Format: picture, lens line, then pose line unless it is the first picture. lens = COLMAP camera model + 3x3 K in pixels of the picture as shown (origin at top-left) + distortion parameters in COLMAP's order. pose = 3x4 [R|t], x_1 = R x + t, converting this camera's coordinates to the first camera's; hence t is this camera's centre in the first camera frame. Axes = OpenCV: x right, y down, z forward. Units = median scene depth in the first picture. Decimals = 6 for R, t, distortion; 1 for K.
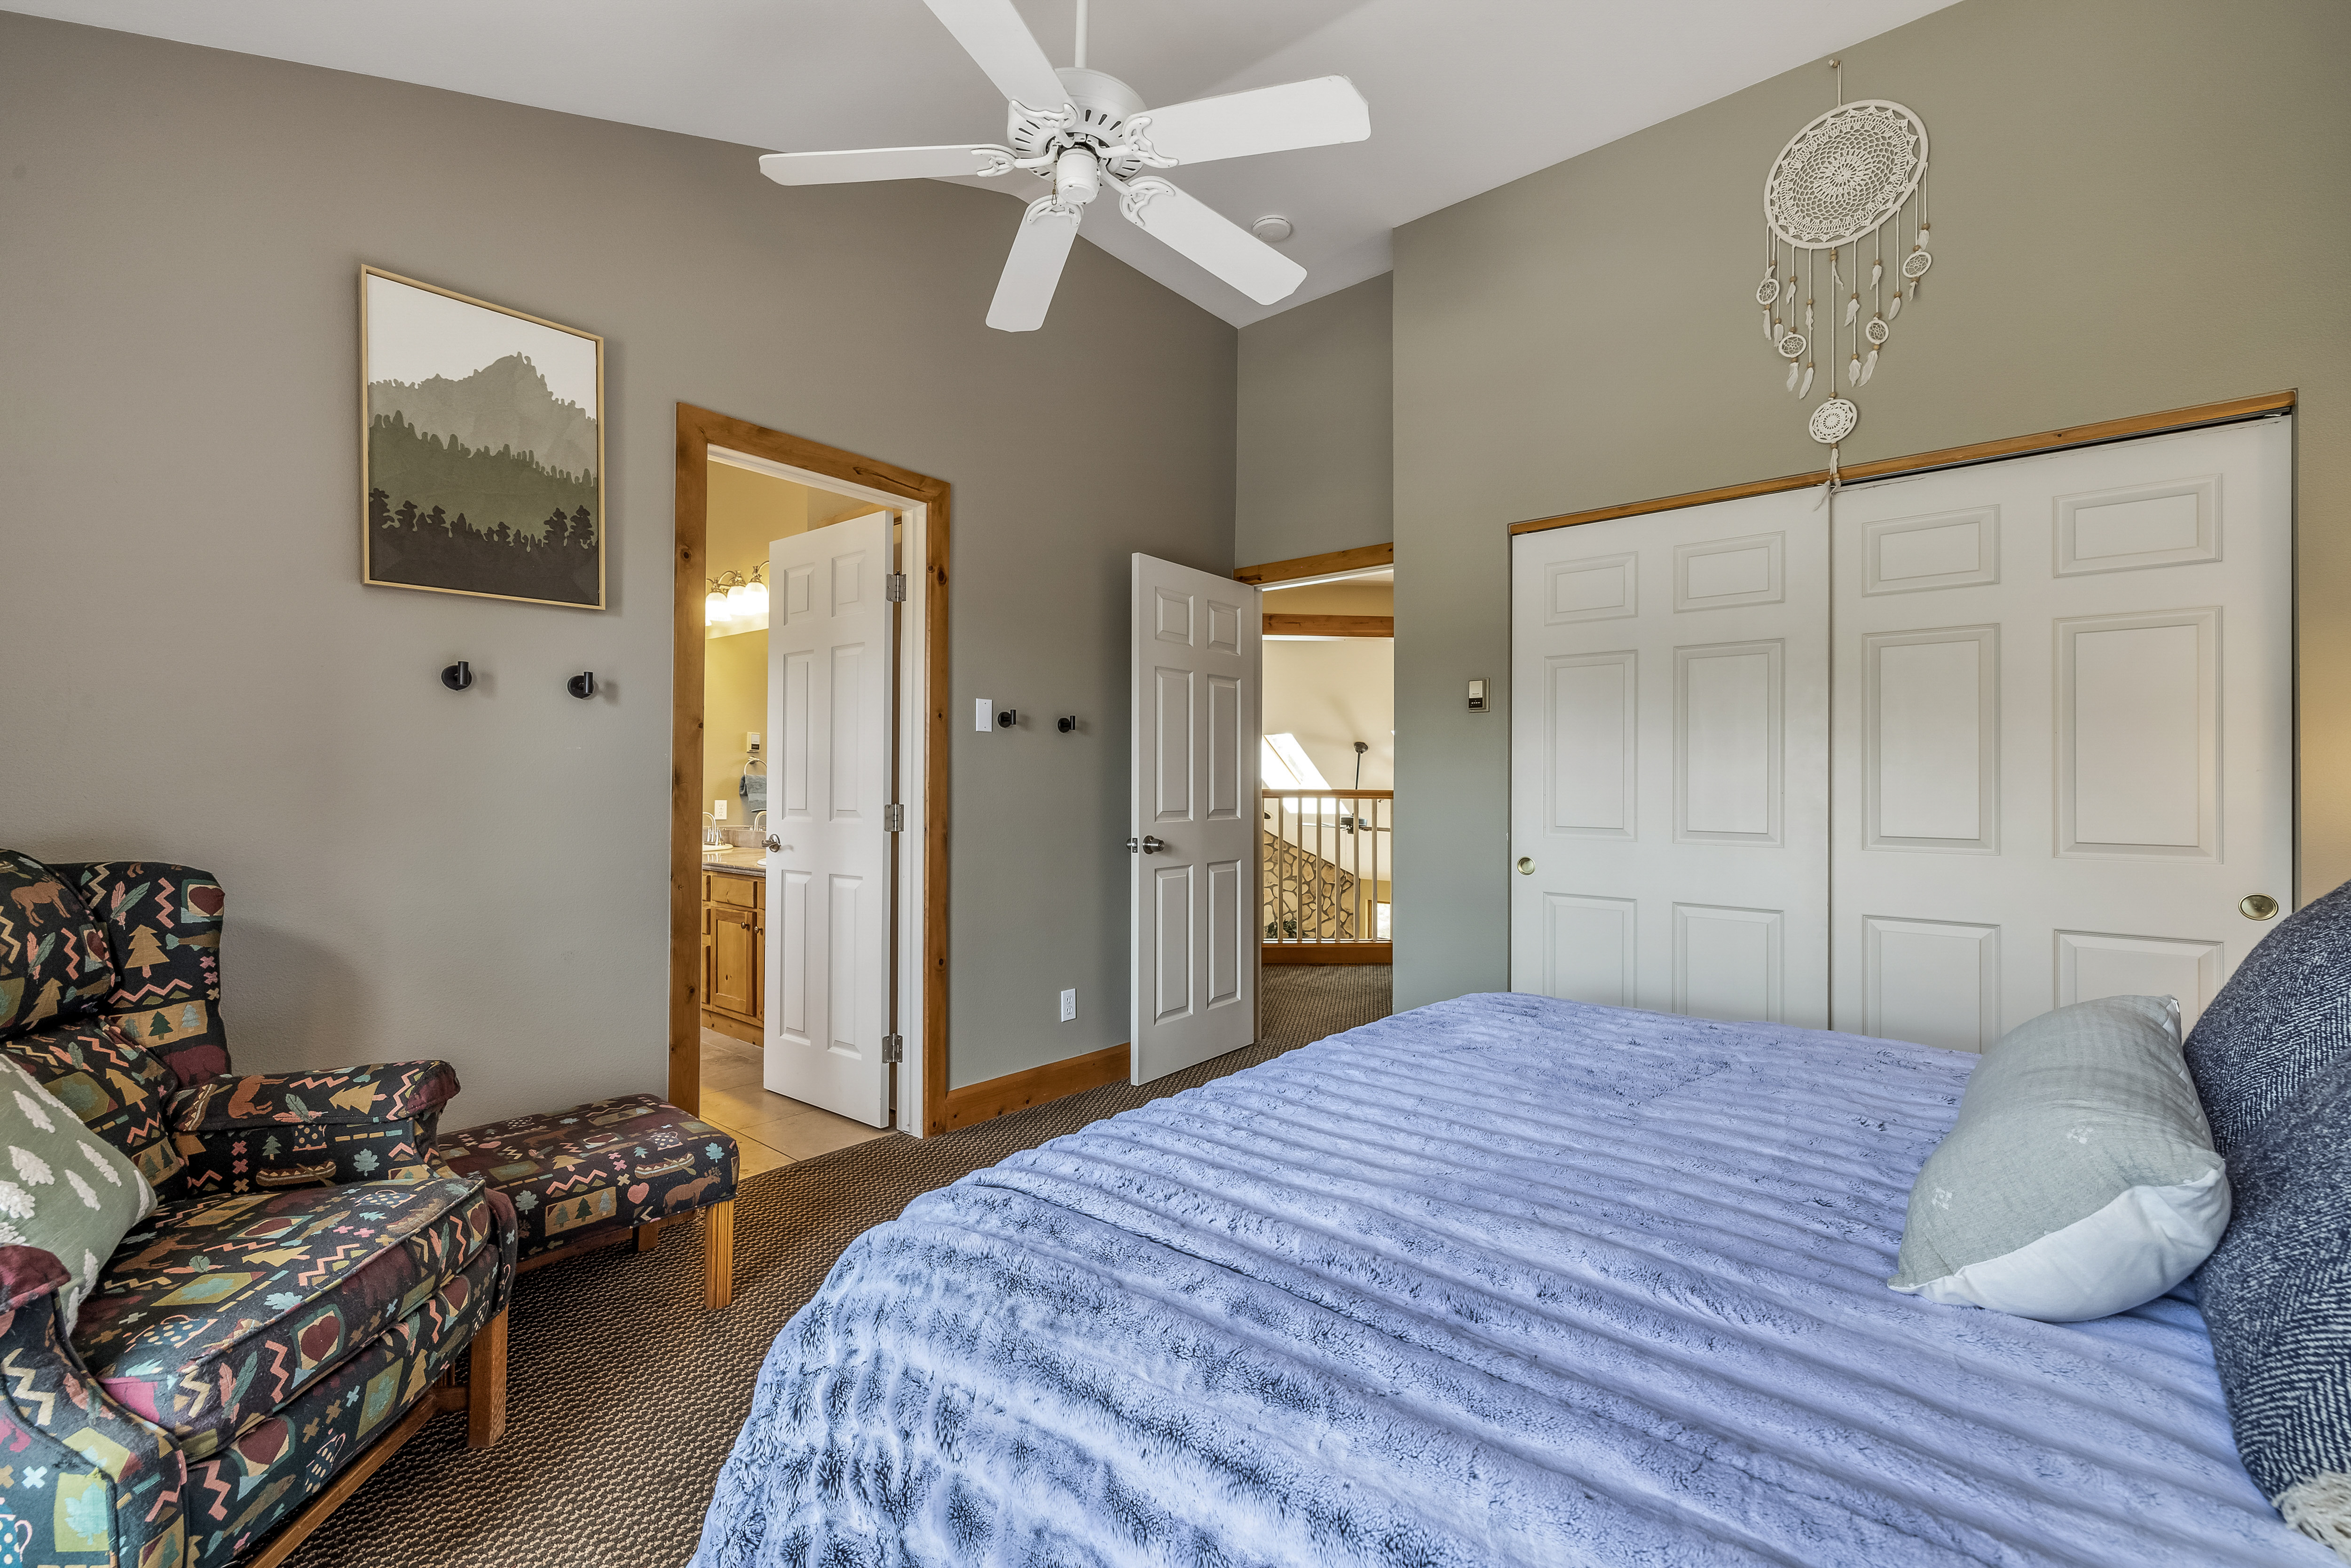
lens RADIAL K [[986.9, 0, 1168.9], [0, 986.9, 782.6], [0, 0, 1]] dist [-0.000260, 0.001107]
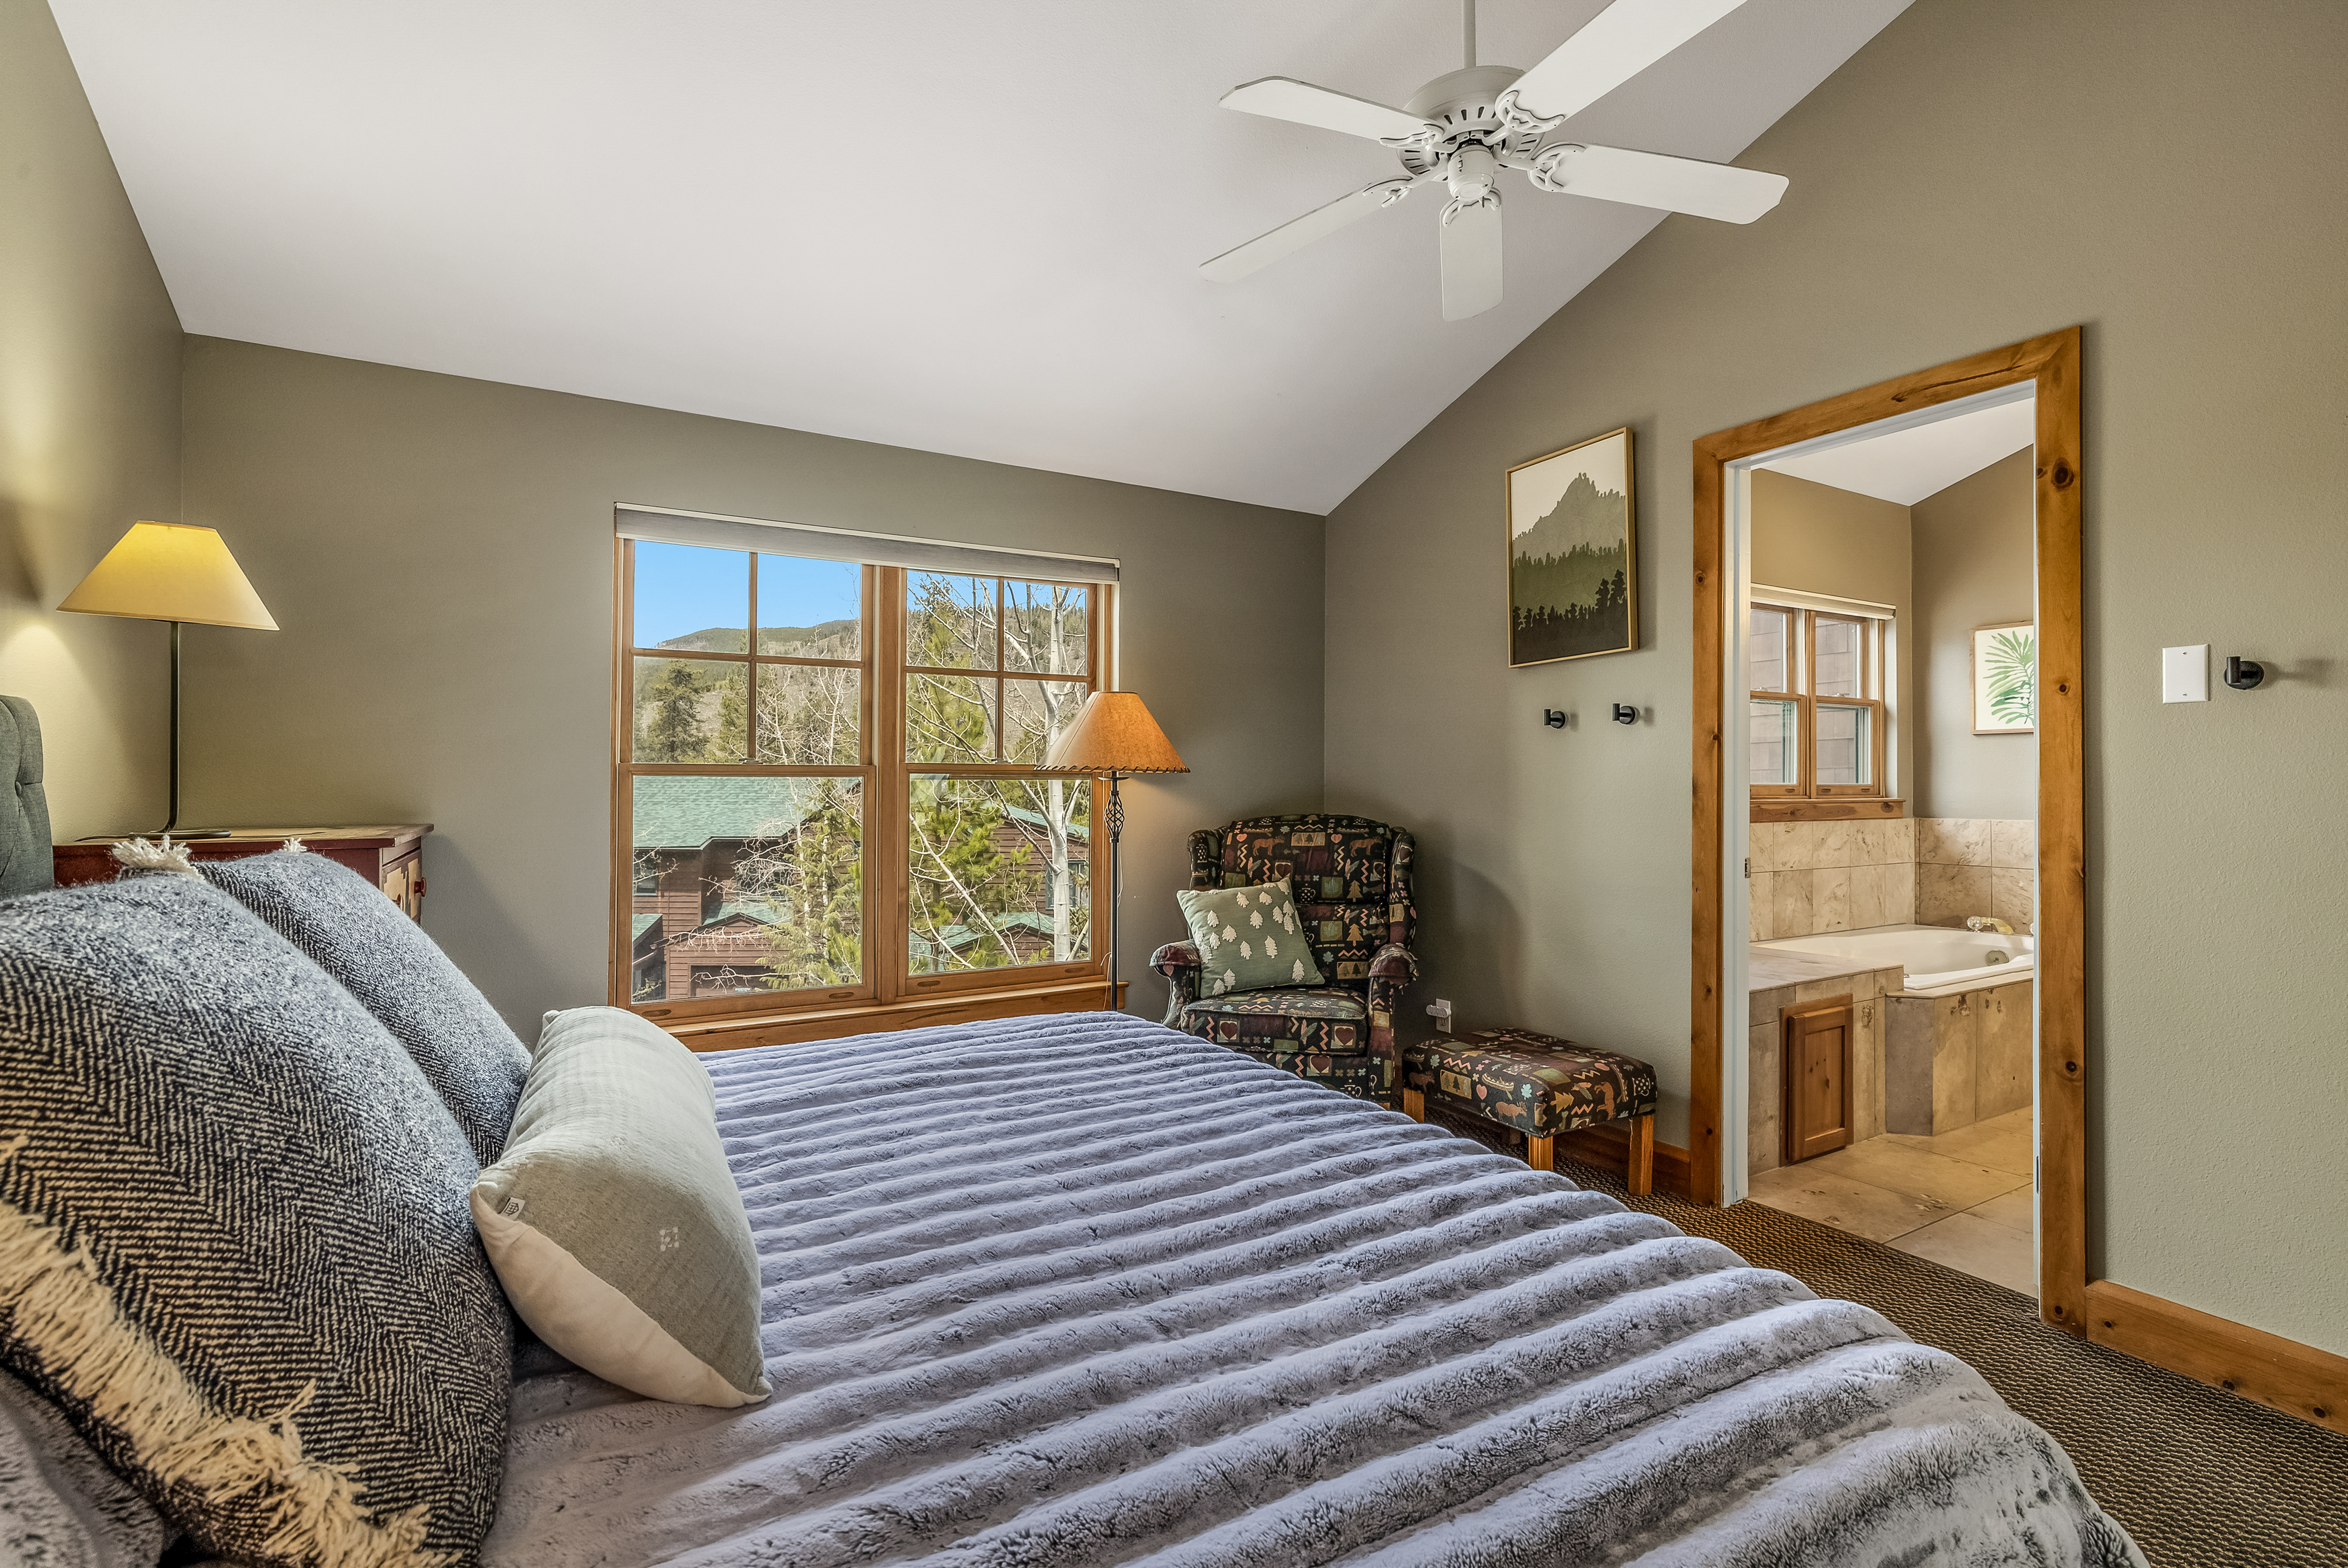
lens RADIAL K [[1050.9, 0, 1170.3], [0, 1050.9, 779.8], [0, 0, 1]] dist [-0.005124, 0.001069]
pose [[-0.324193, -0.014369, -0.945882, 0.857913], [0.002560, 0.999868, -0.016066, 0.003350], [0.945987, -0.007630, -0.324114, 0.921801]]
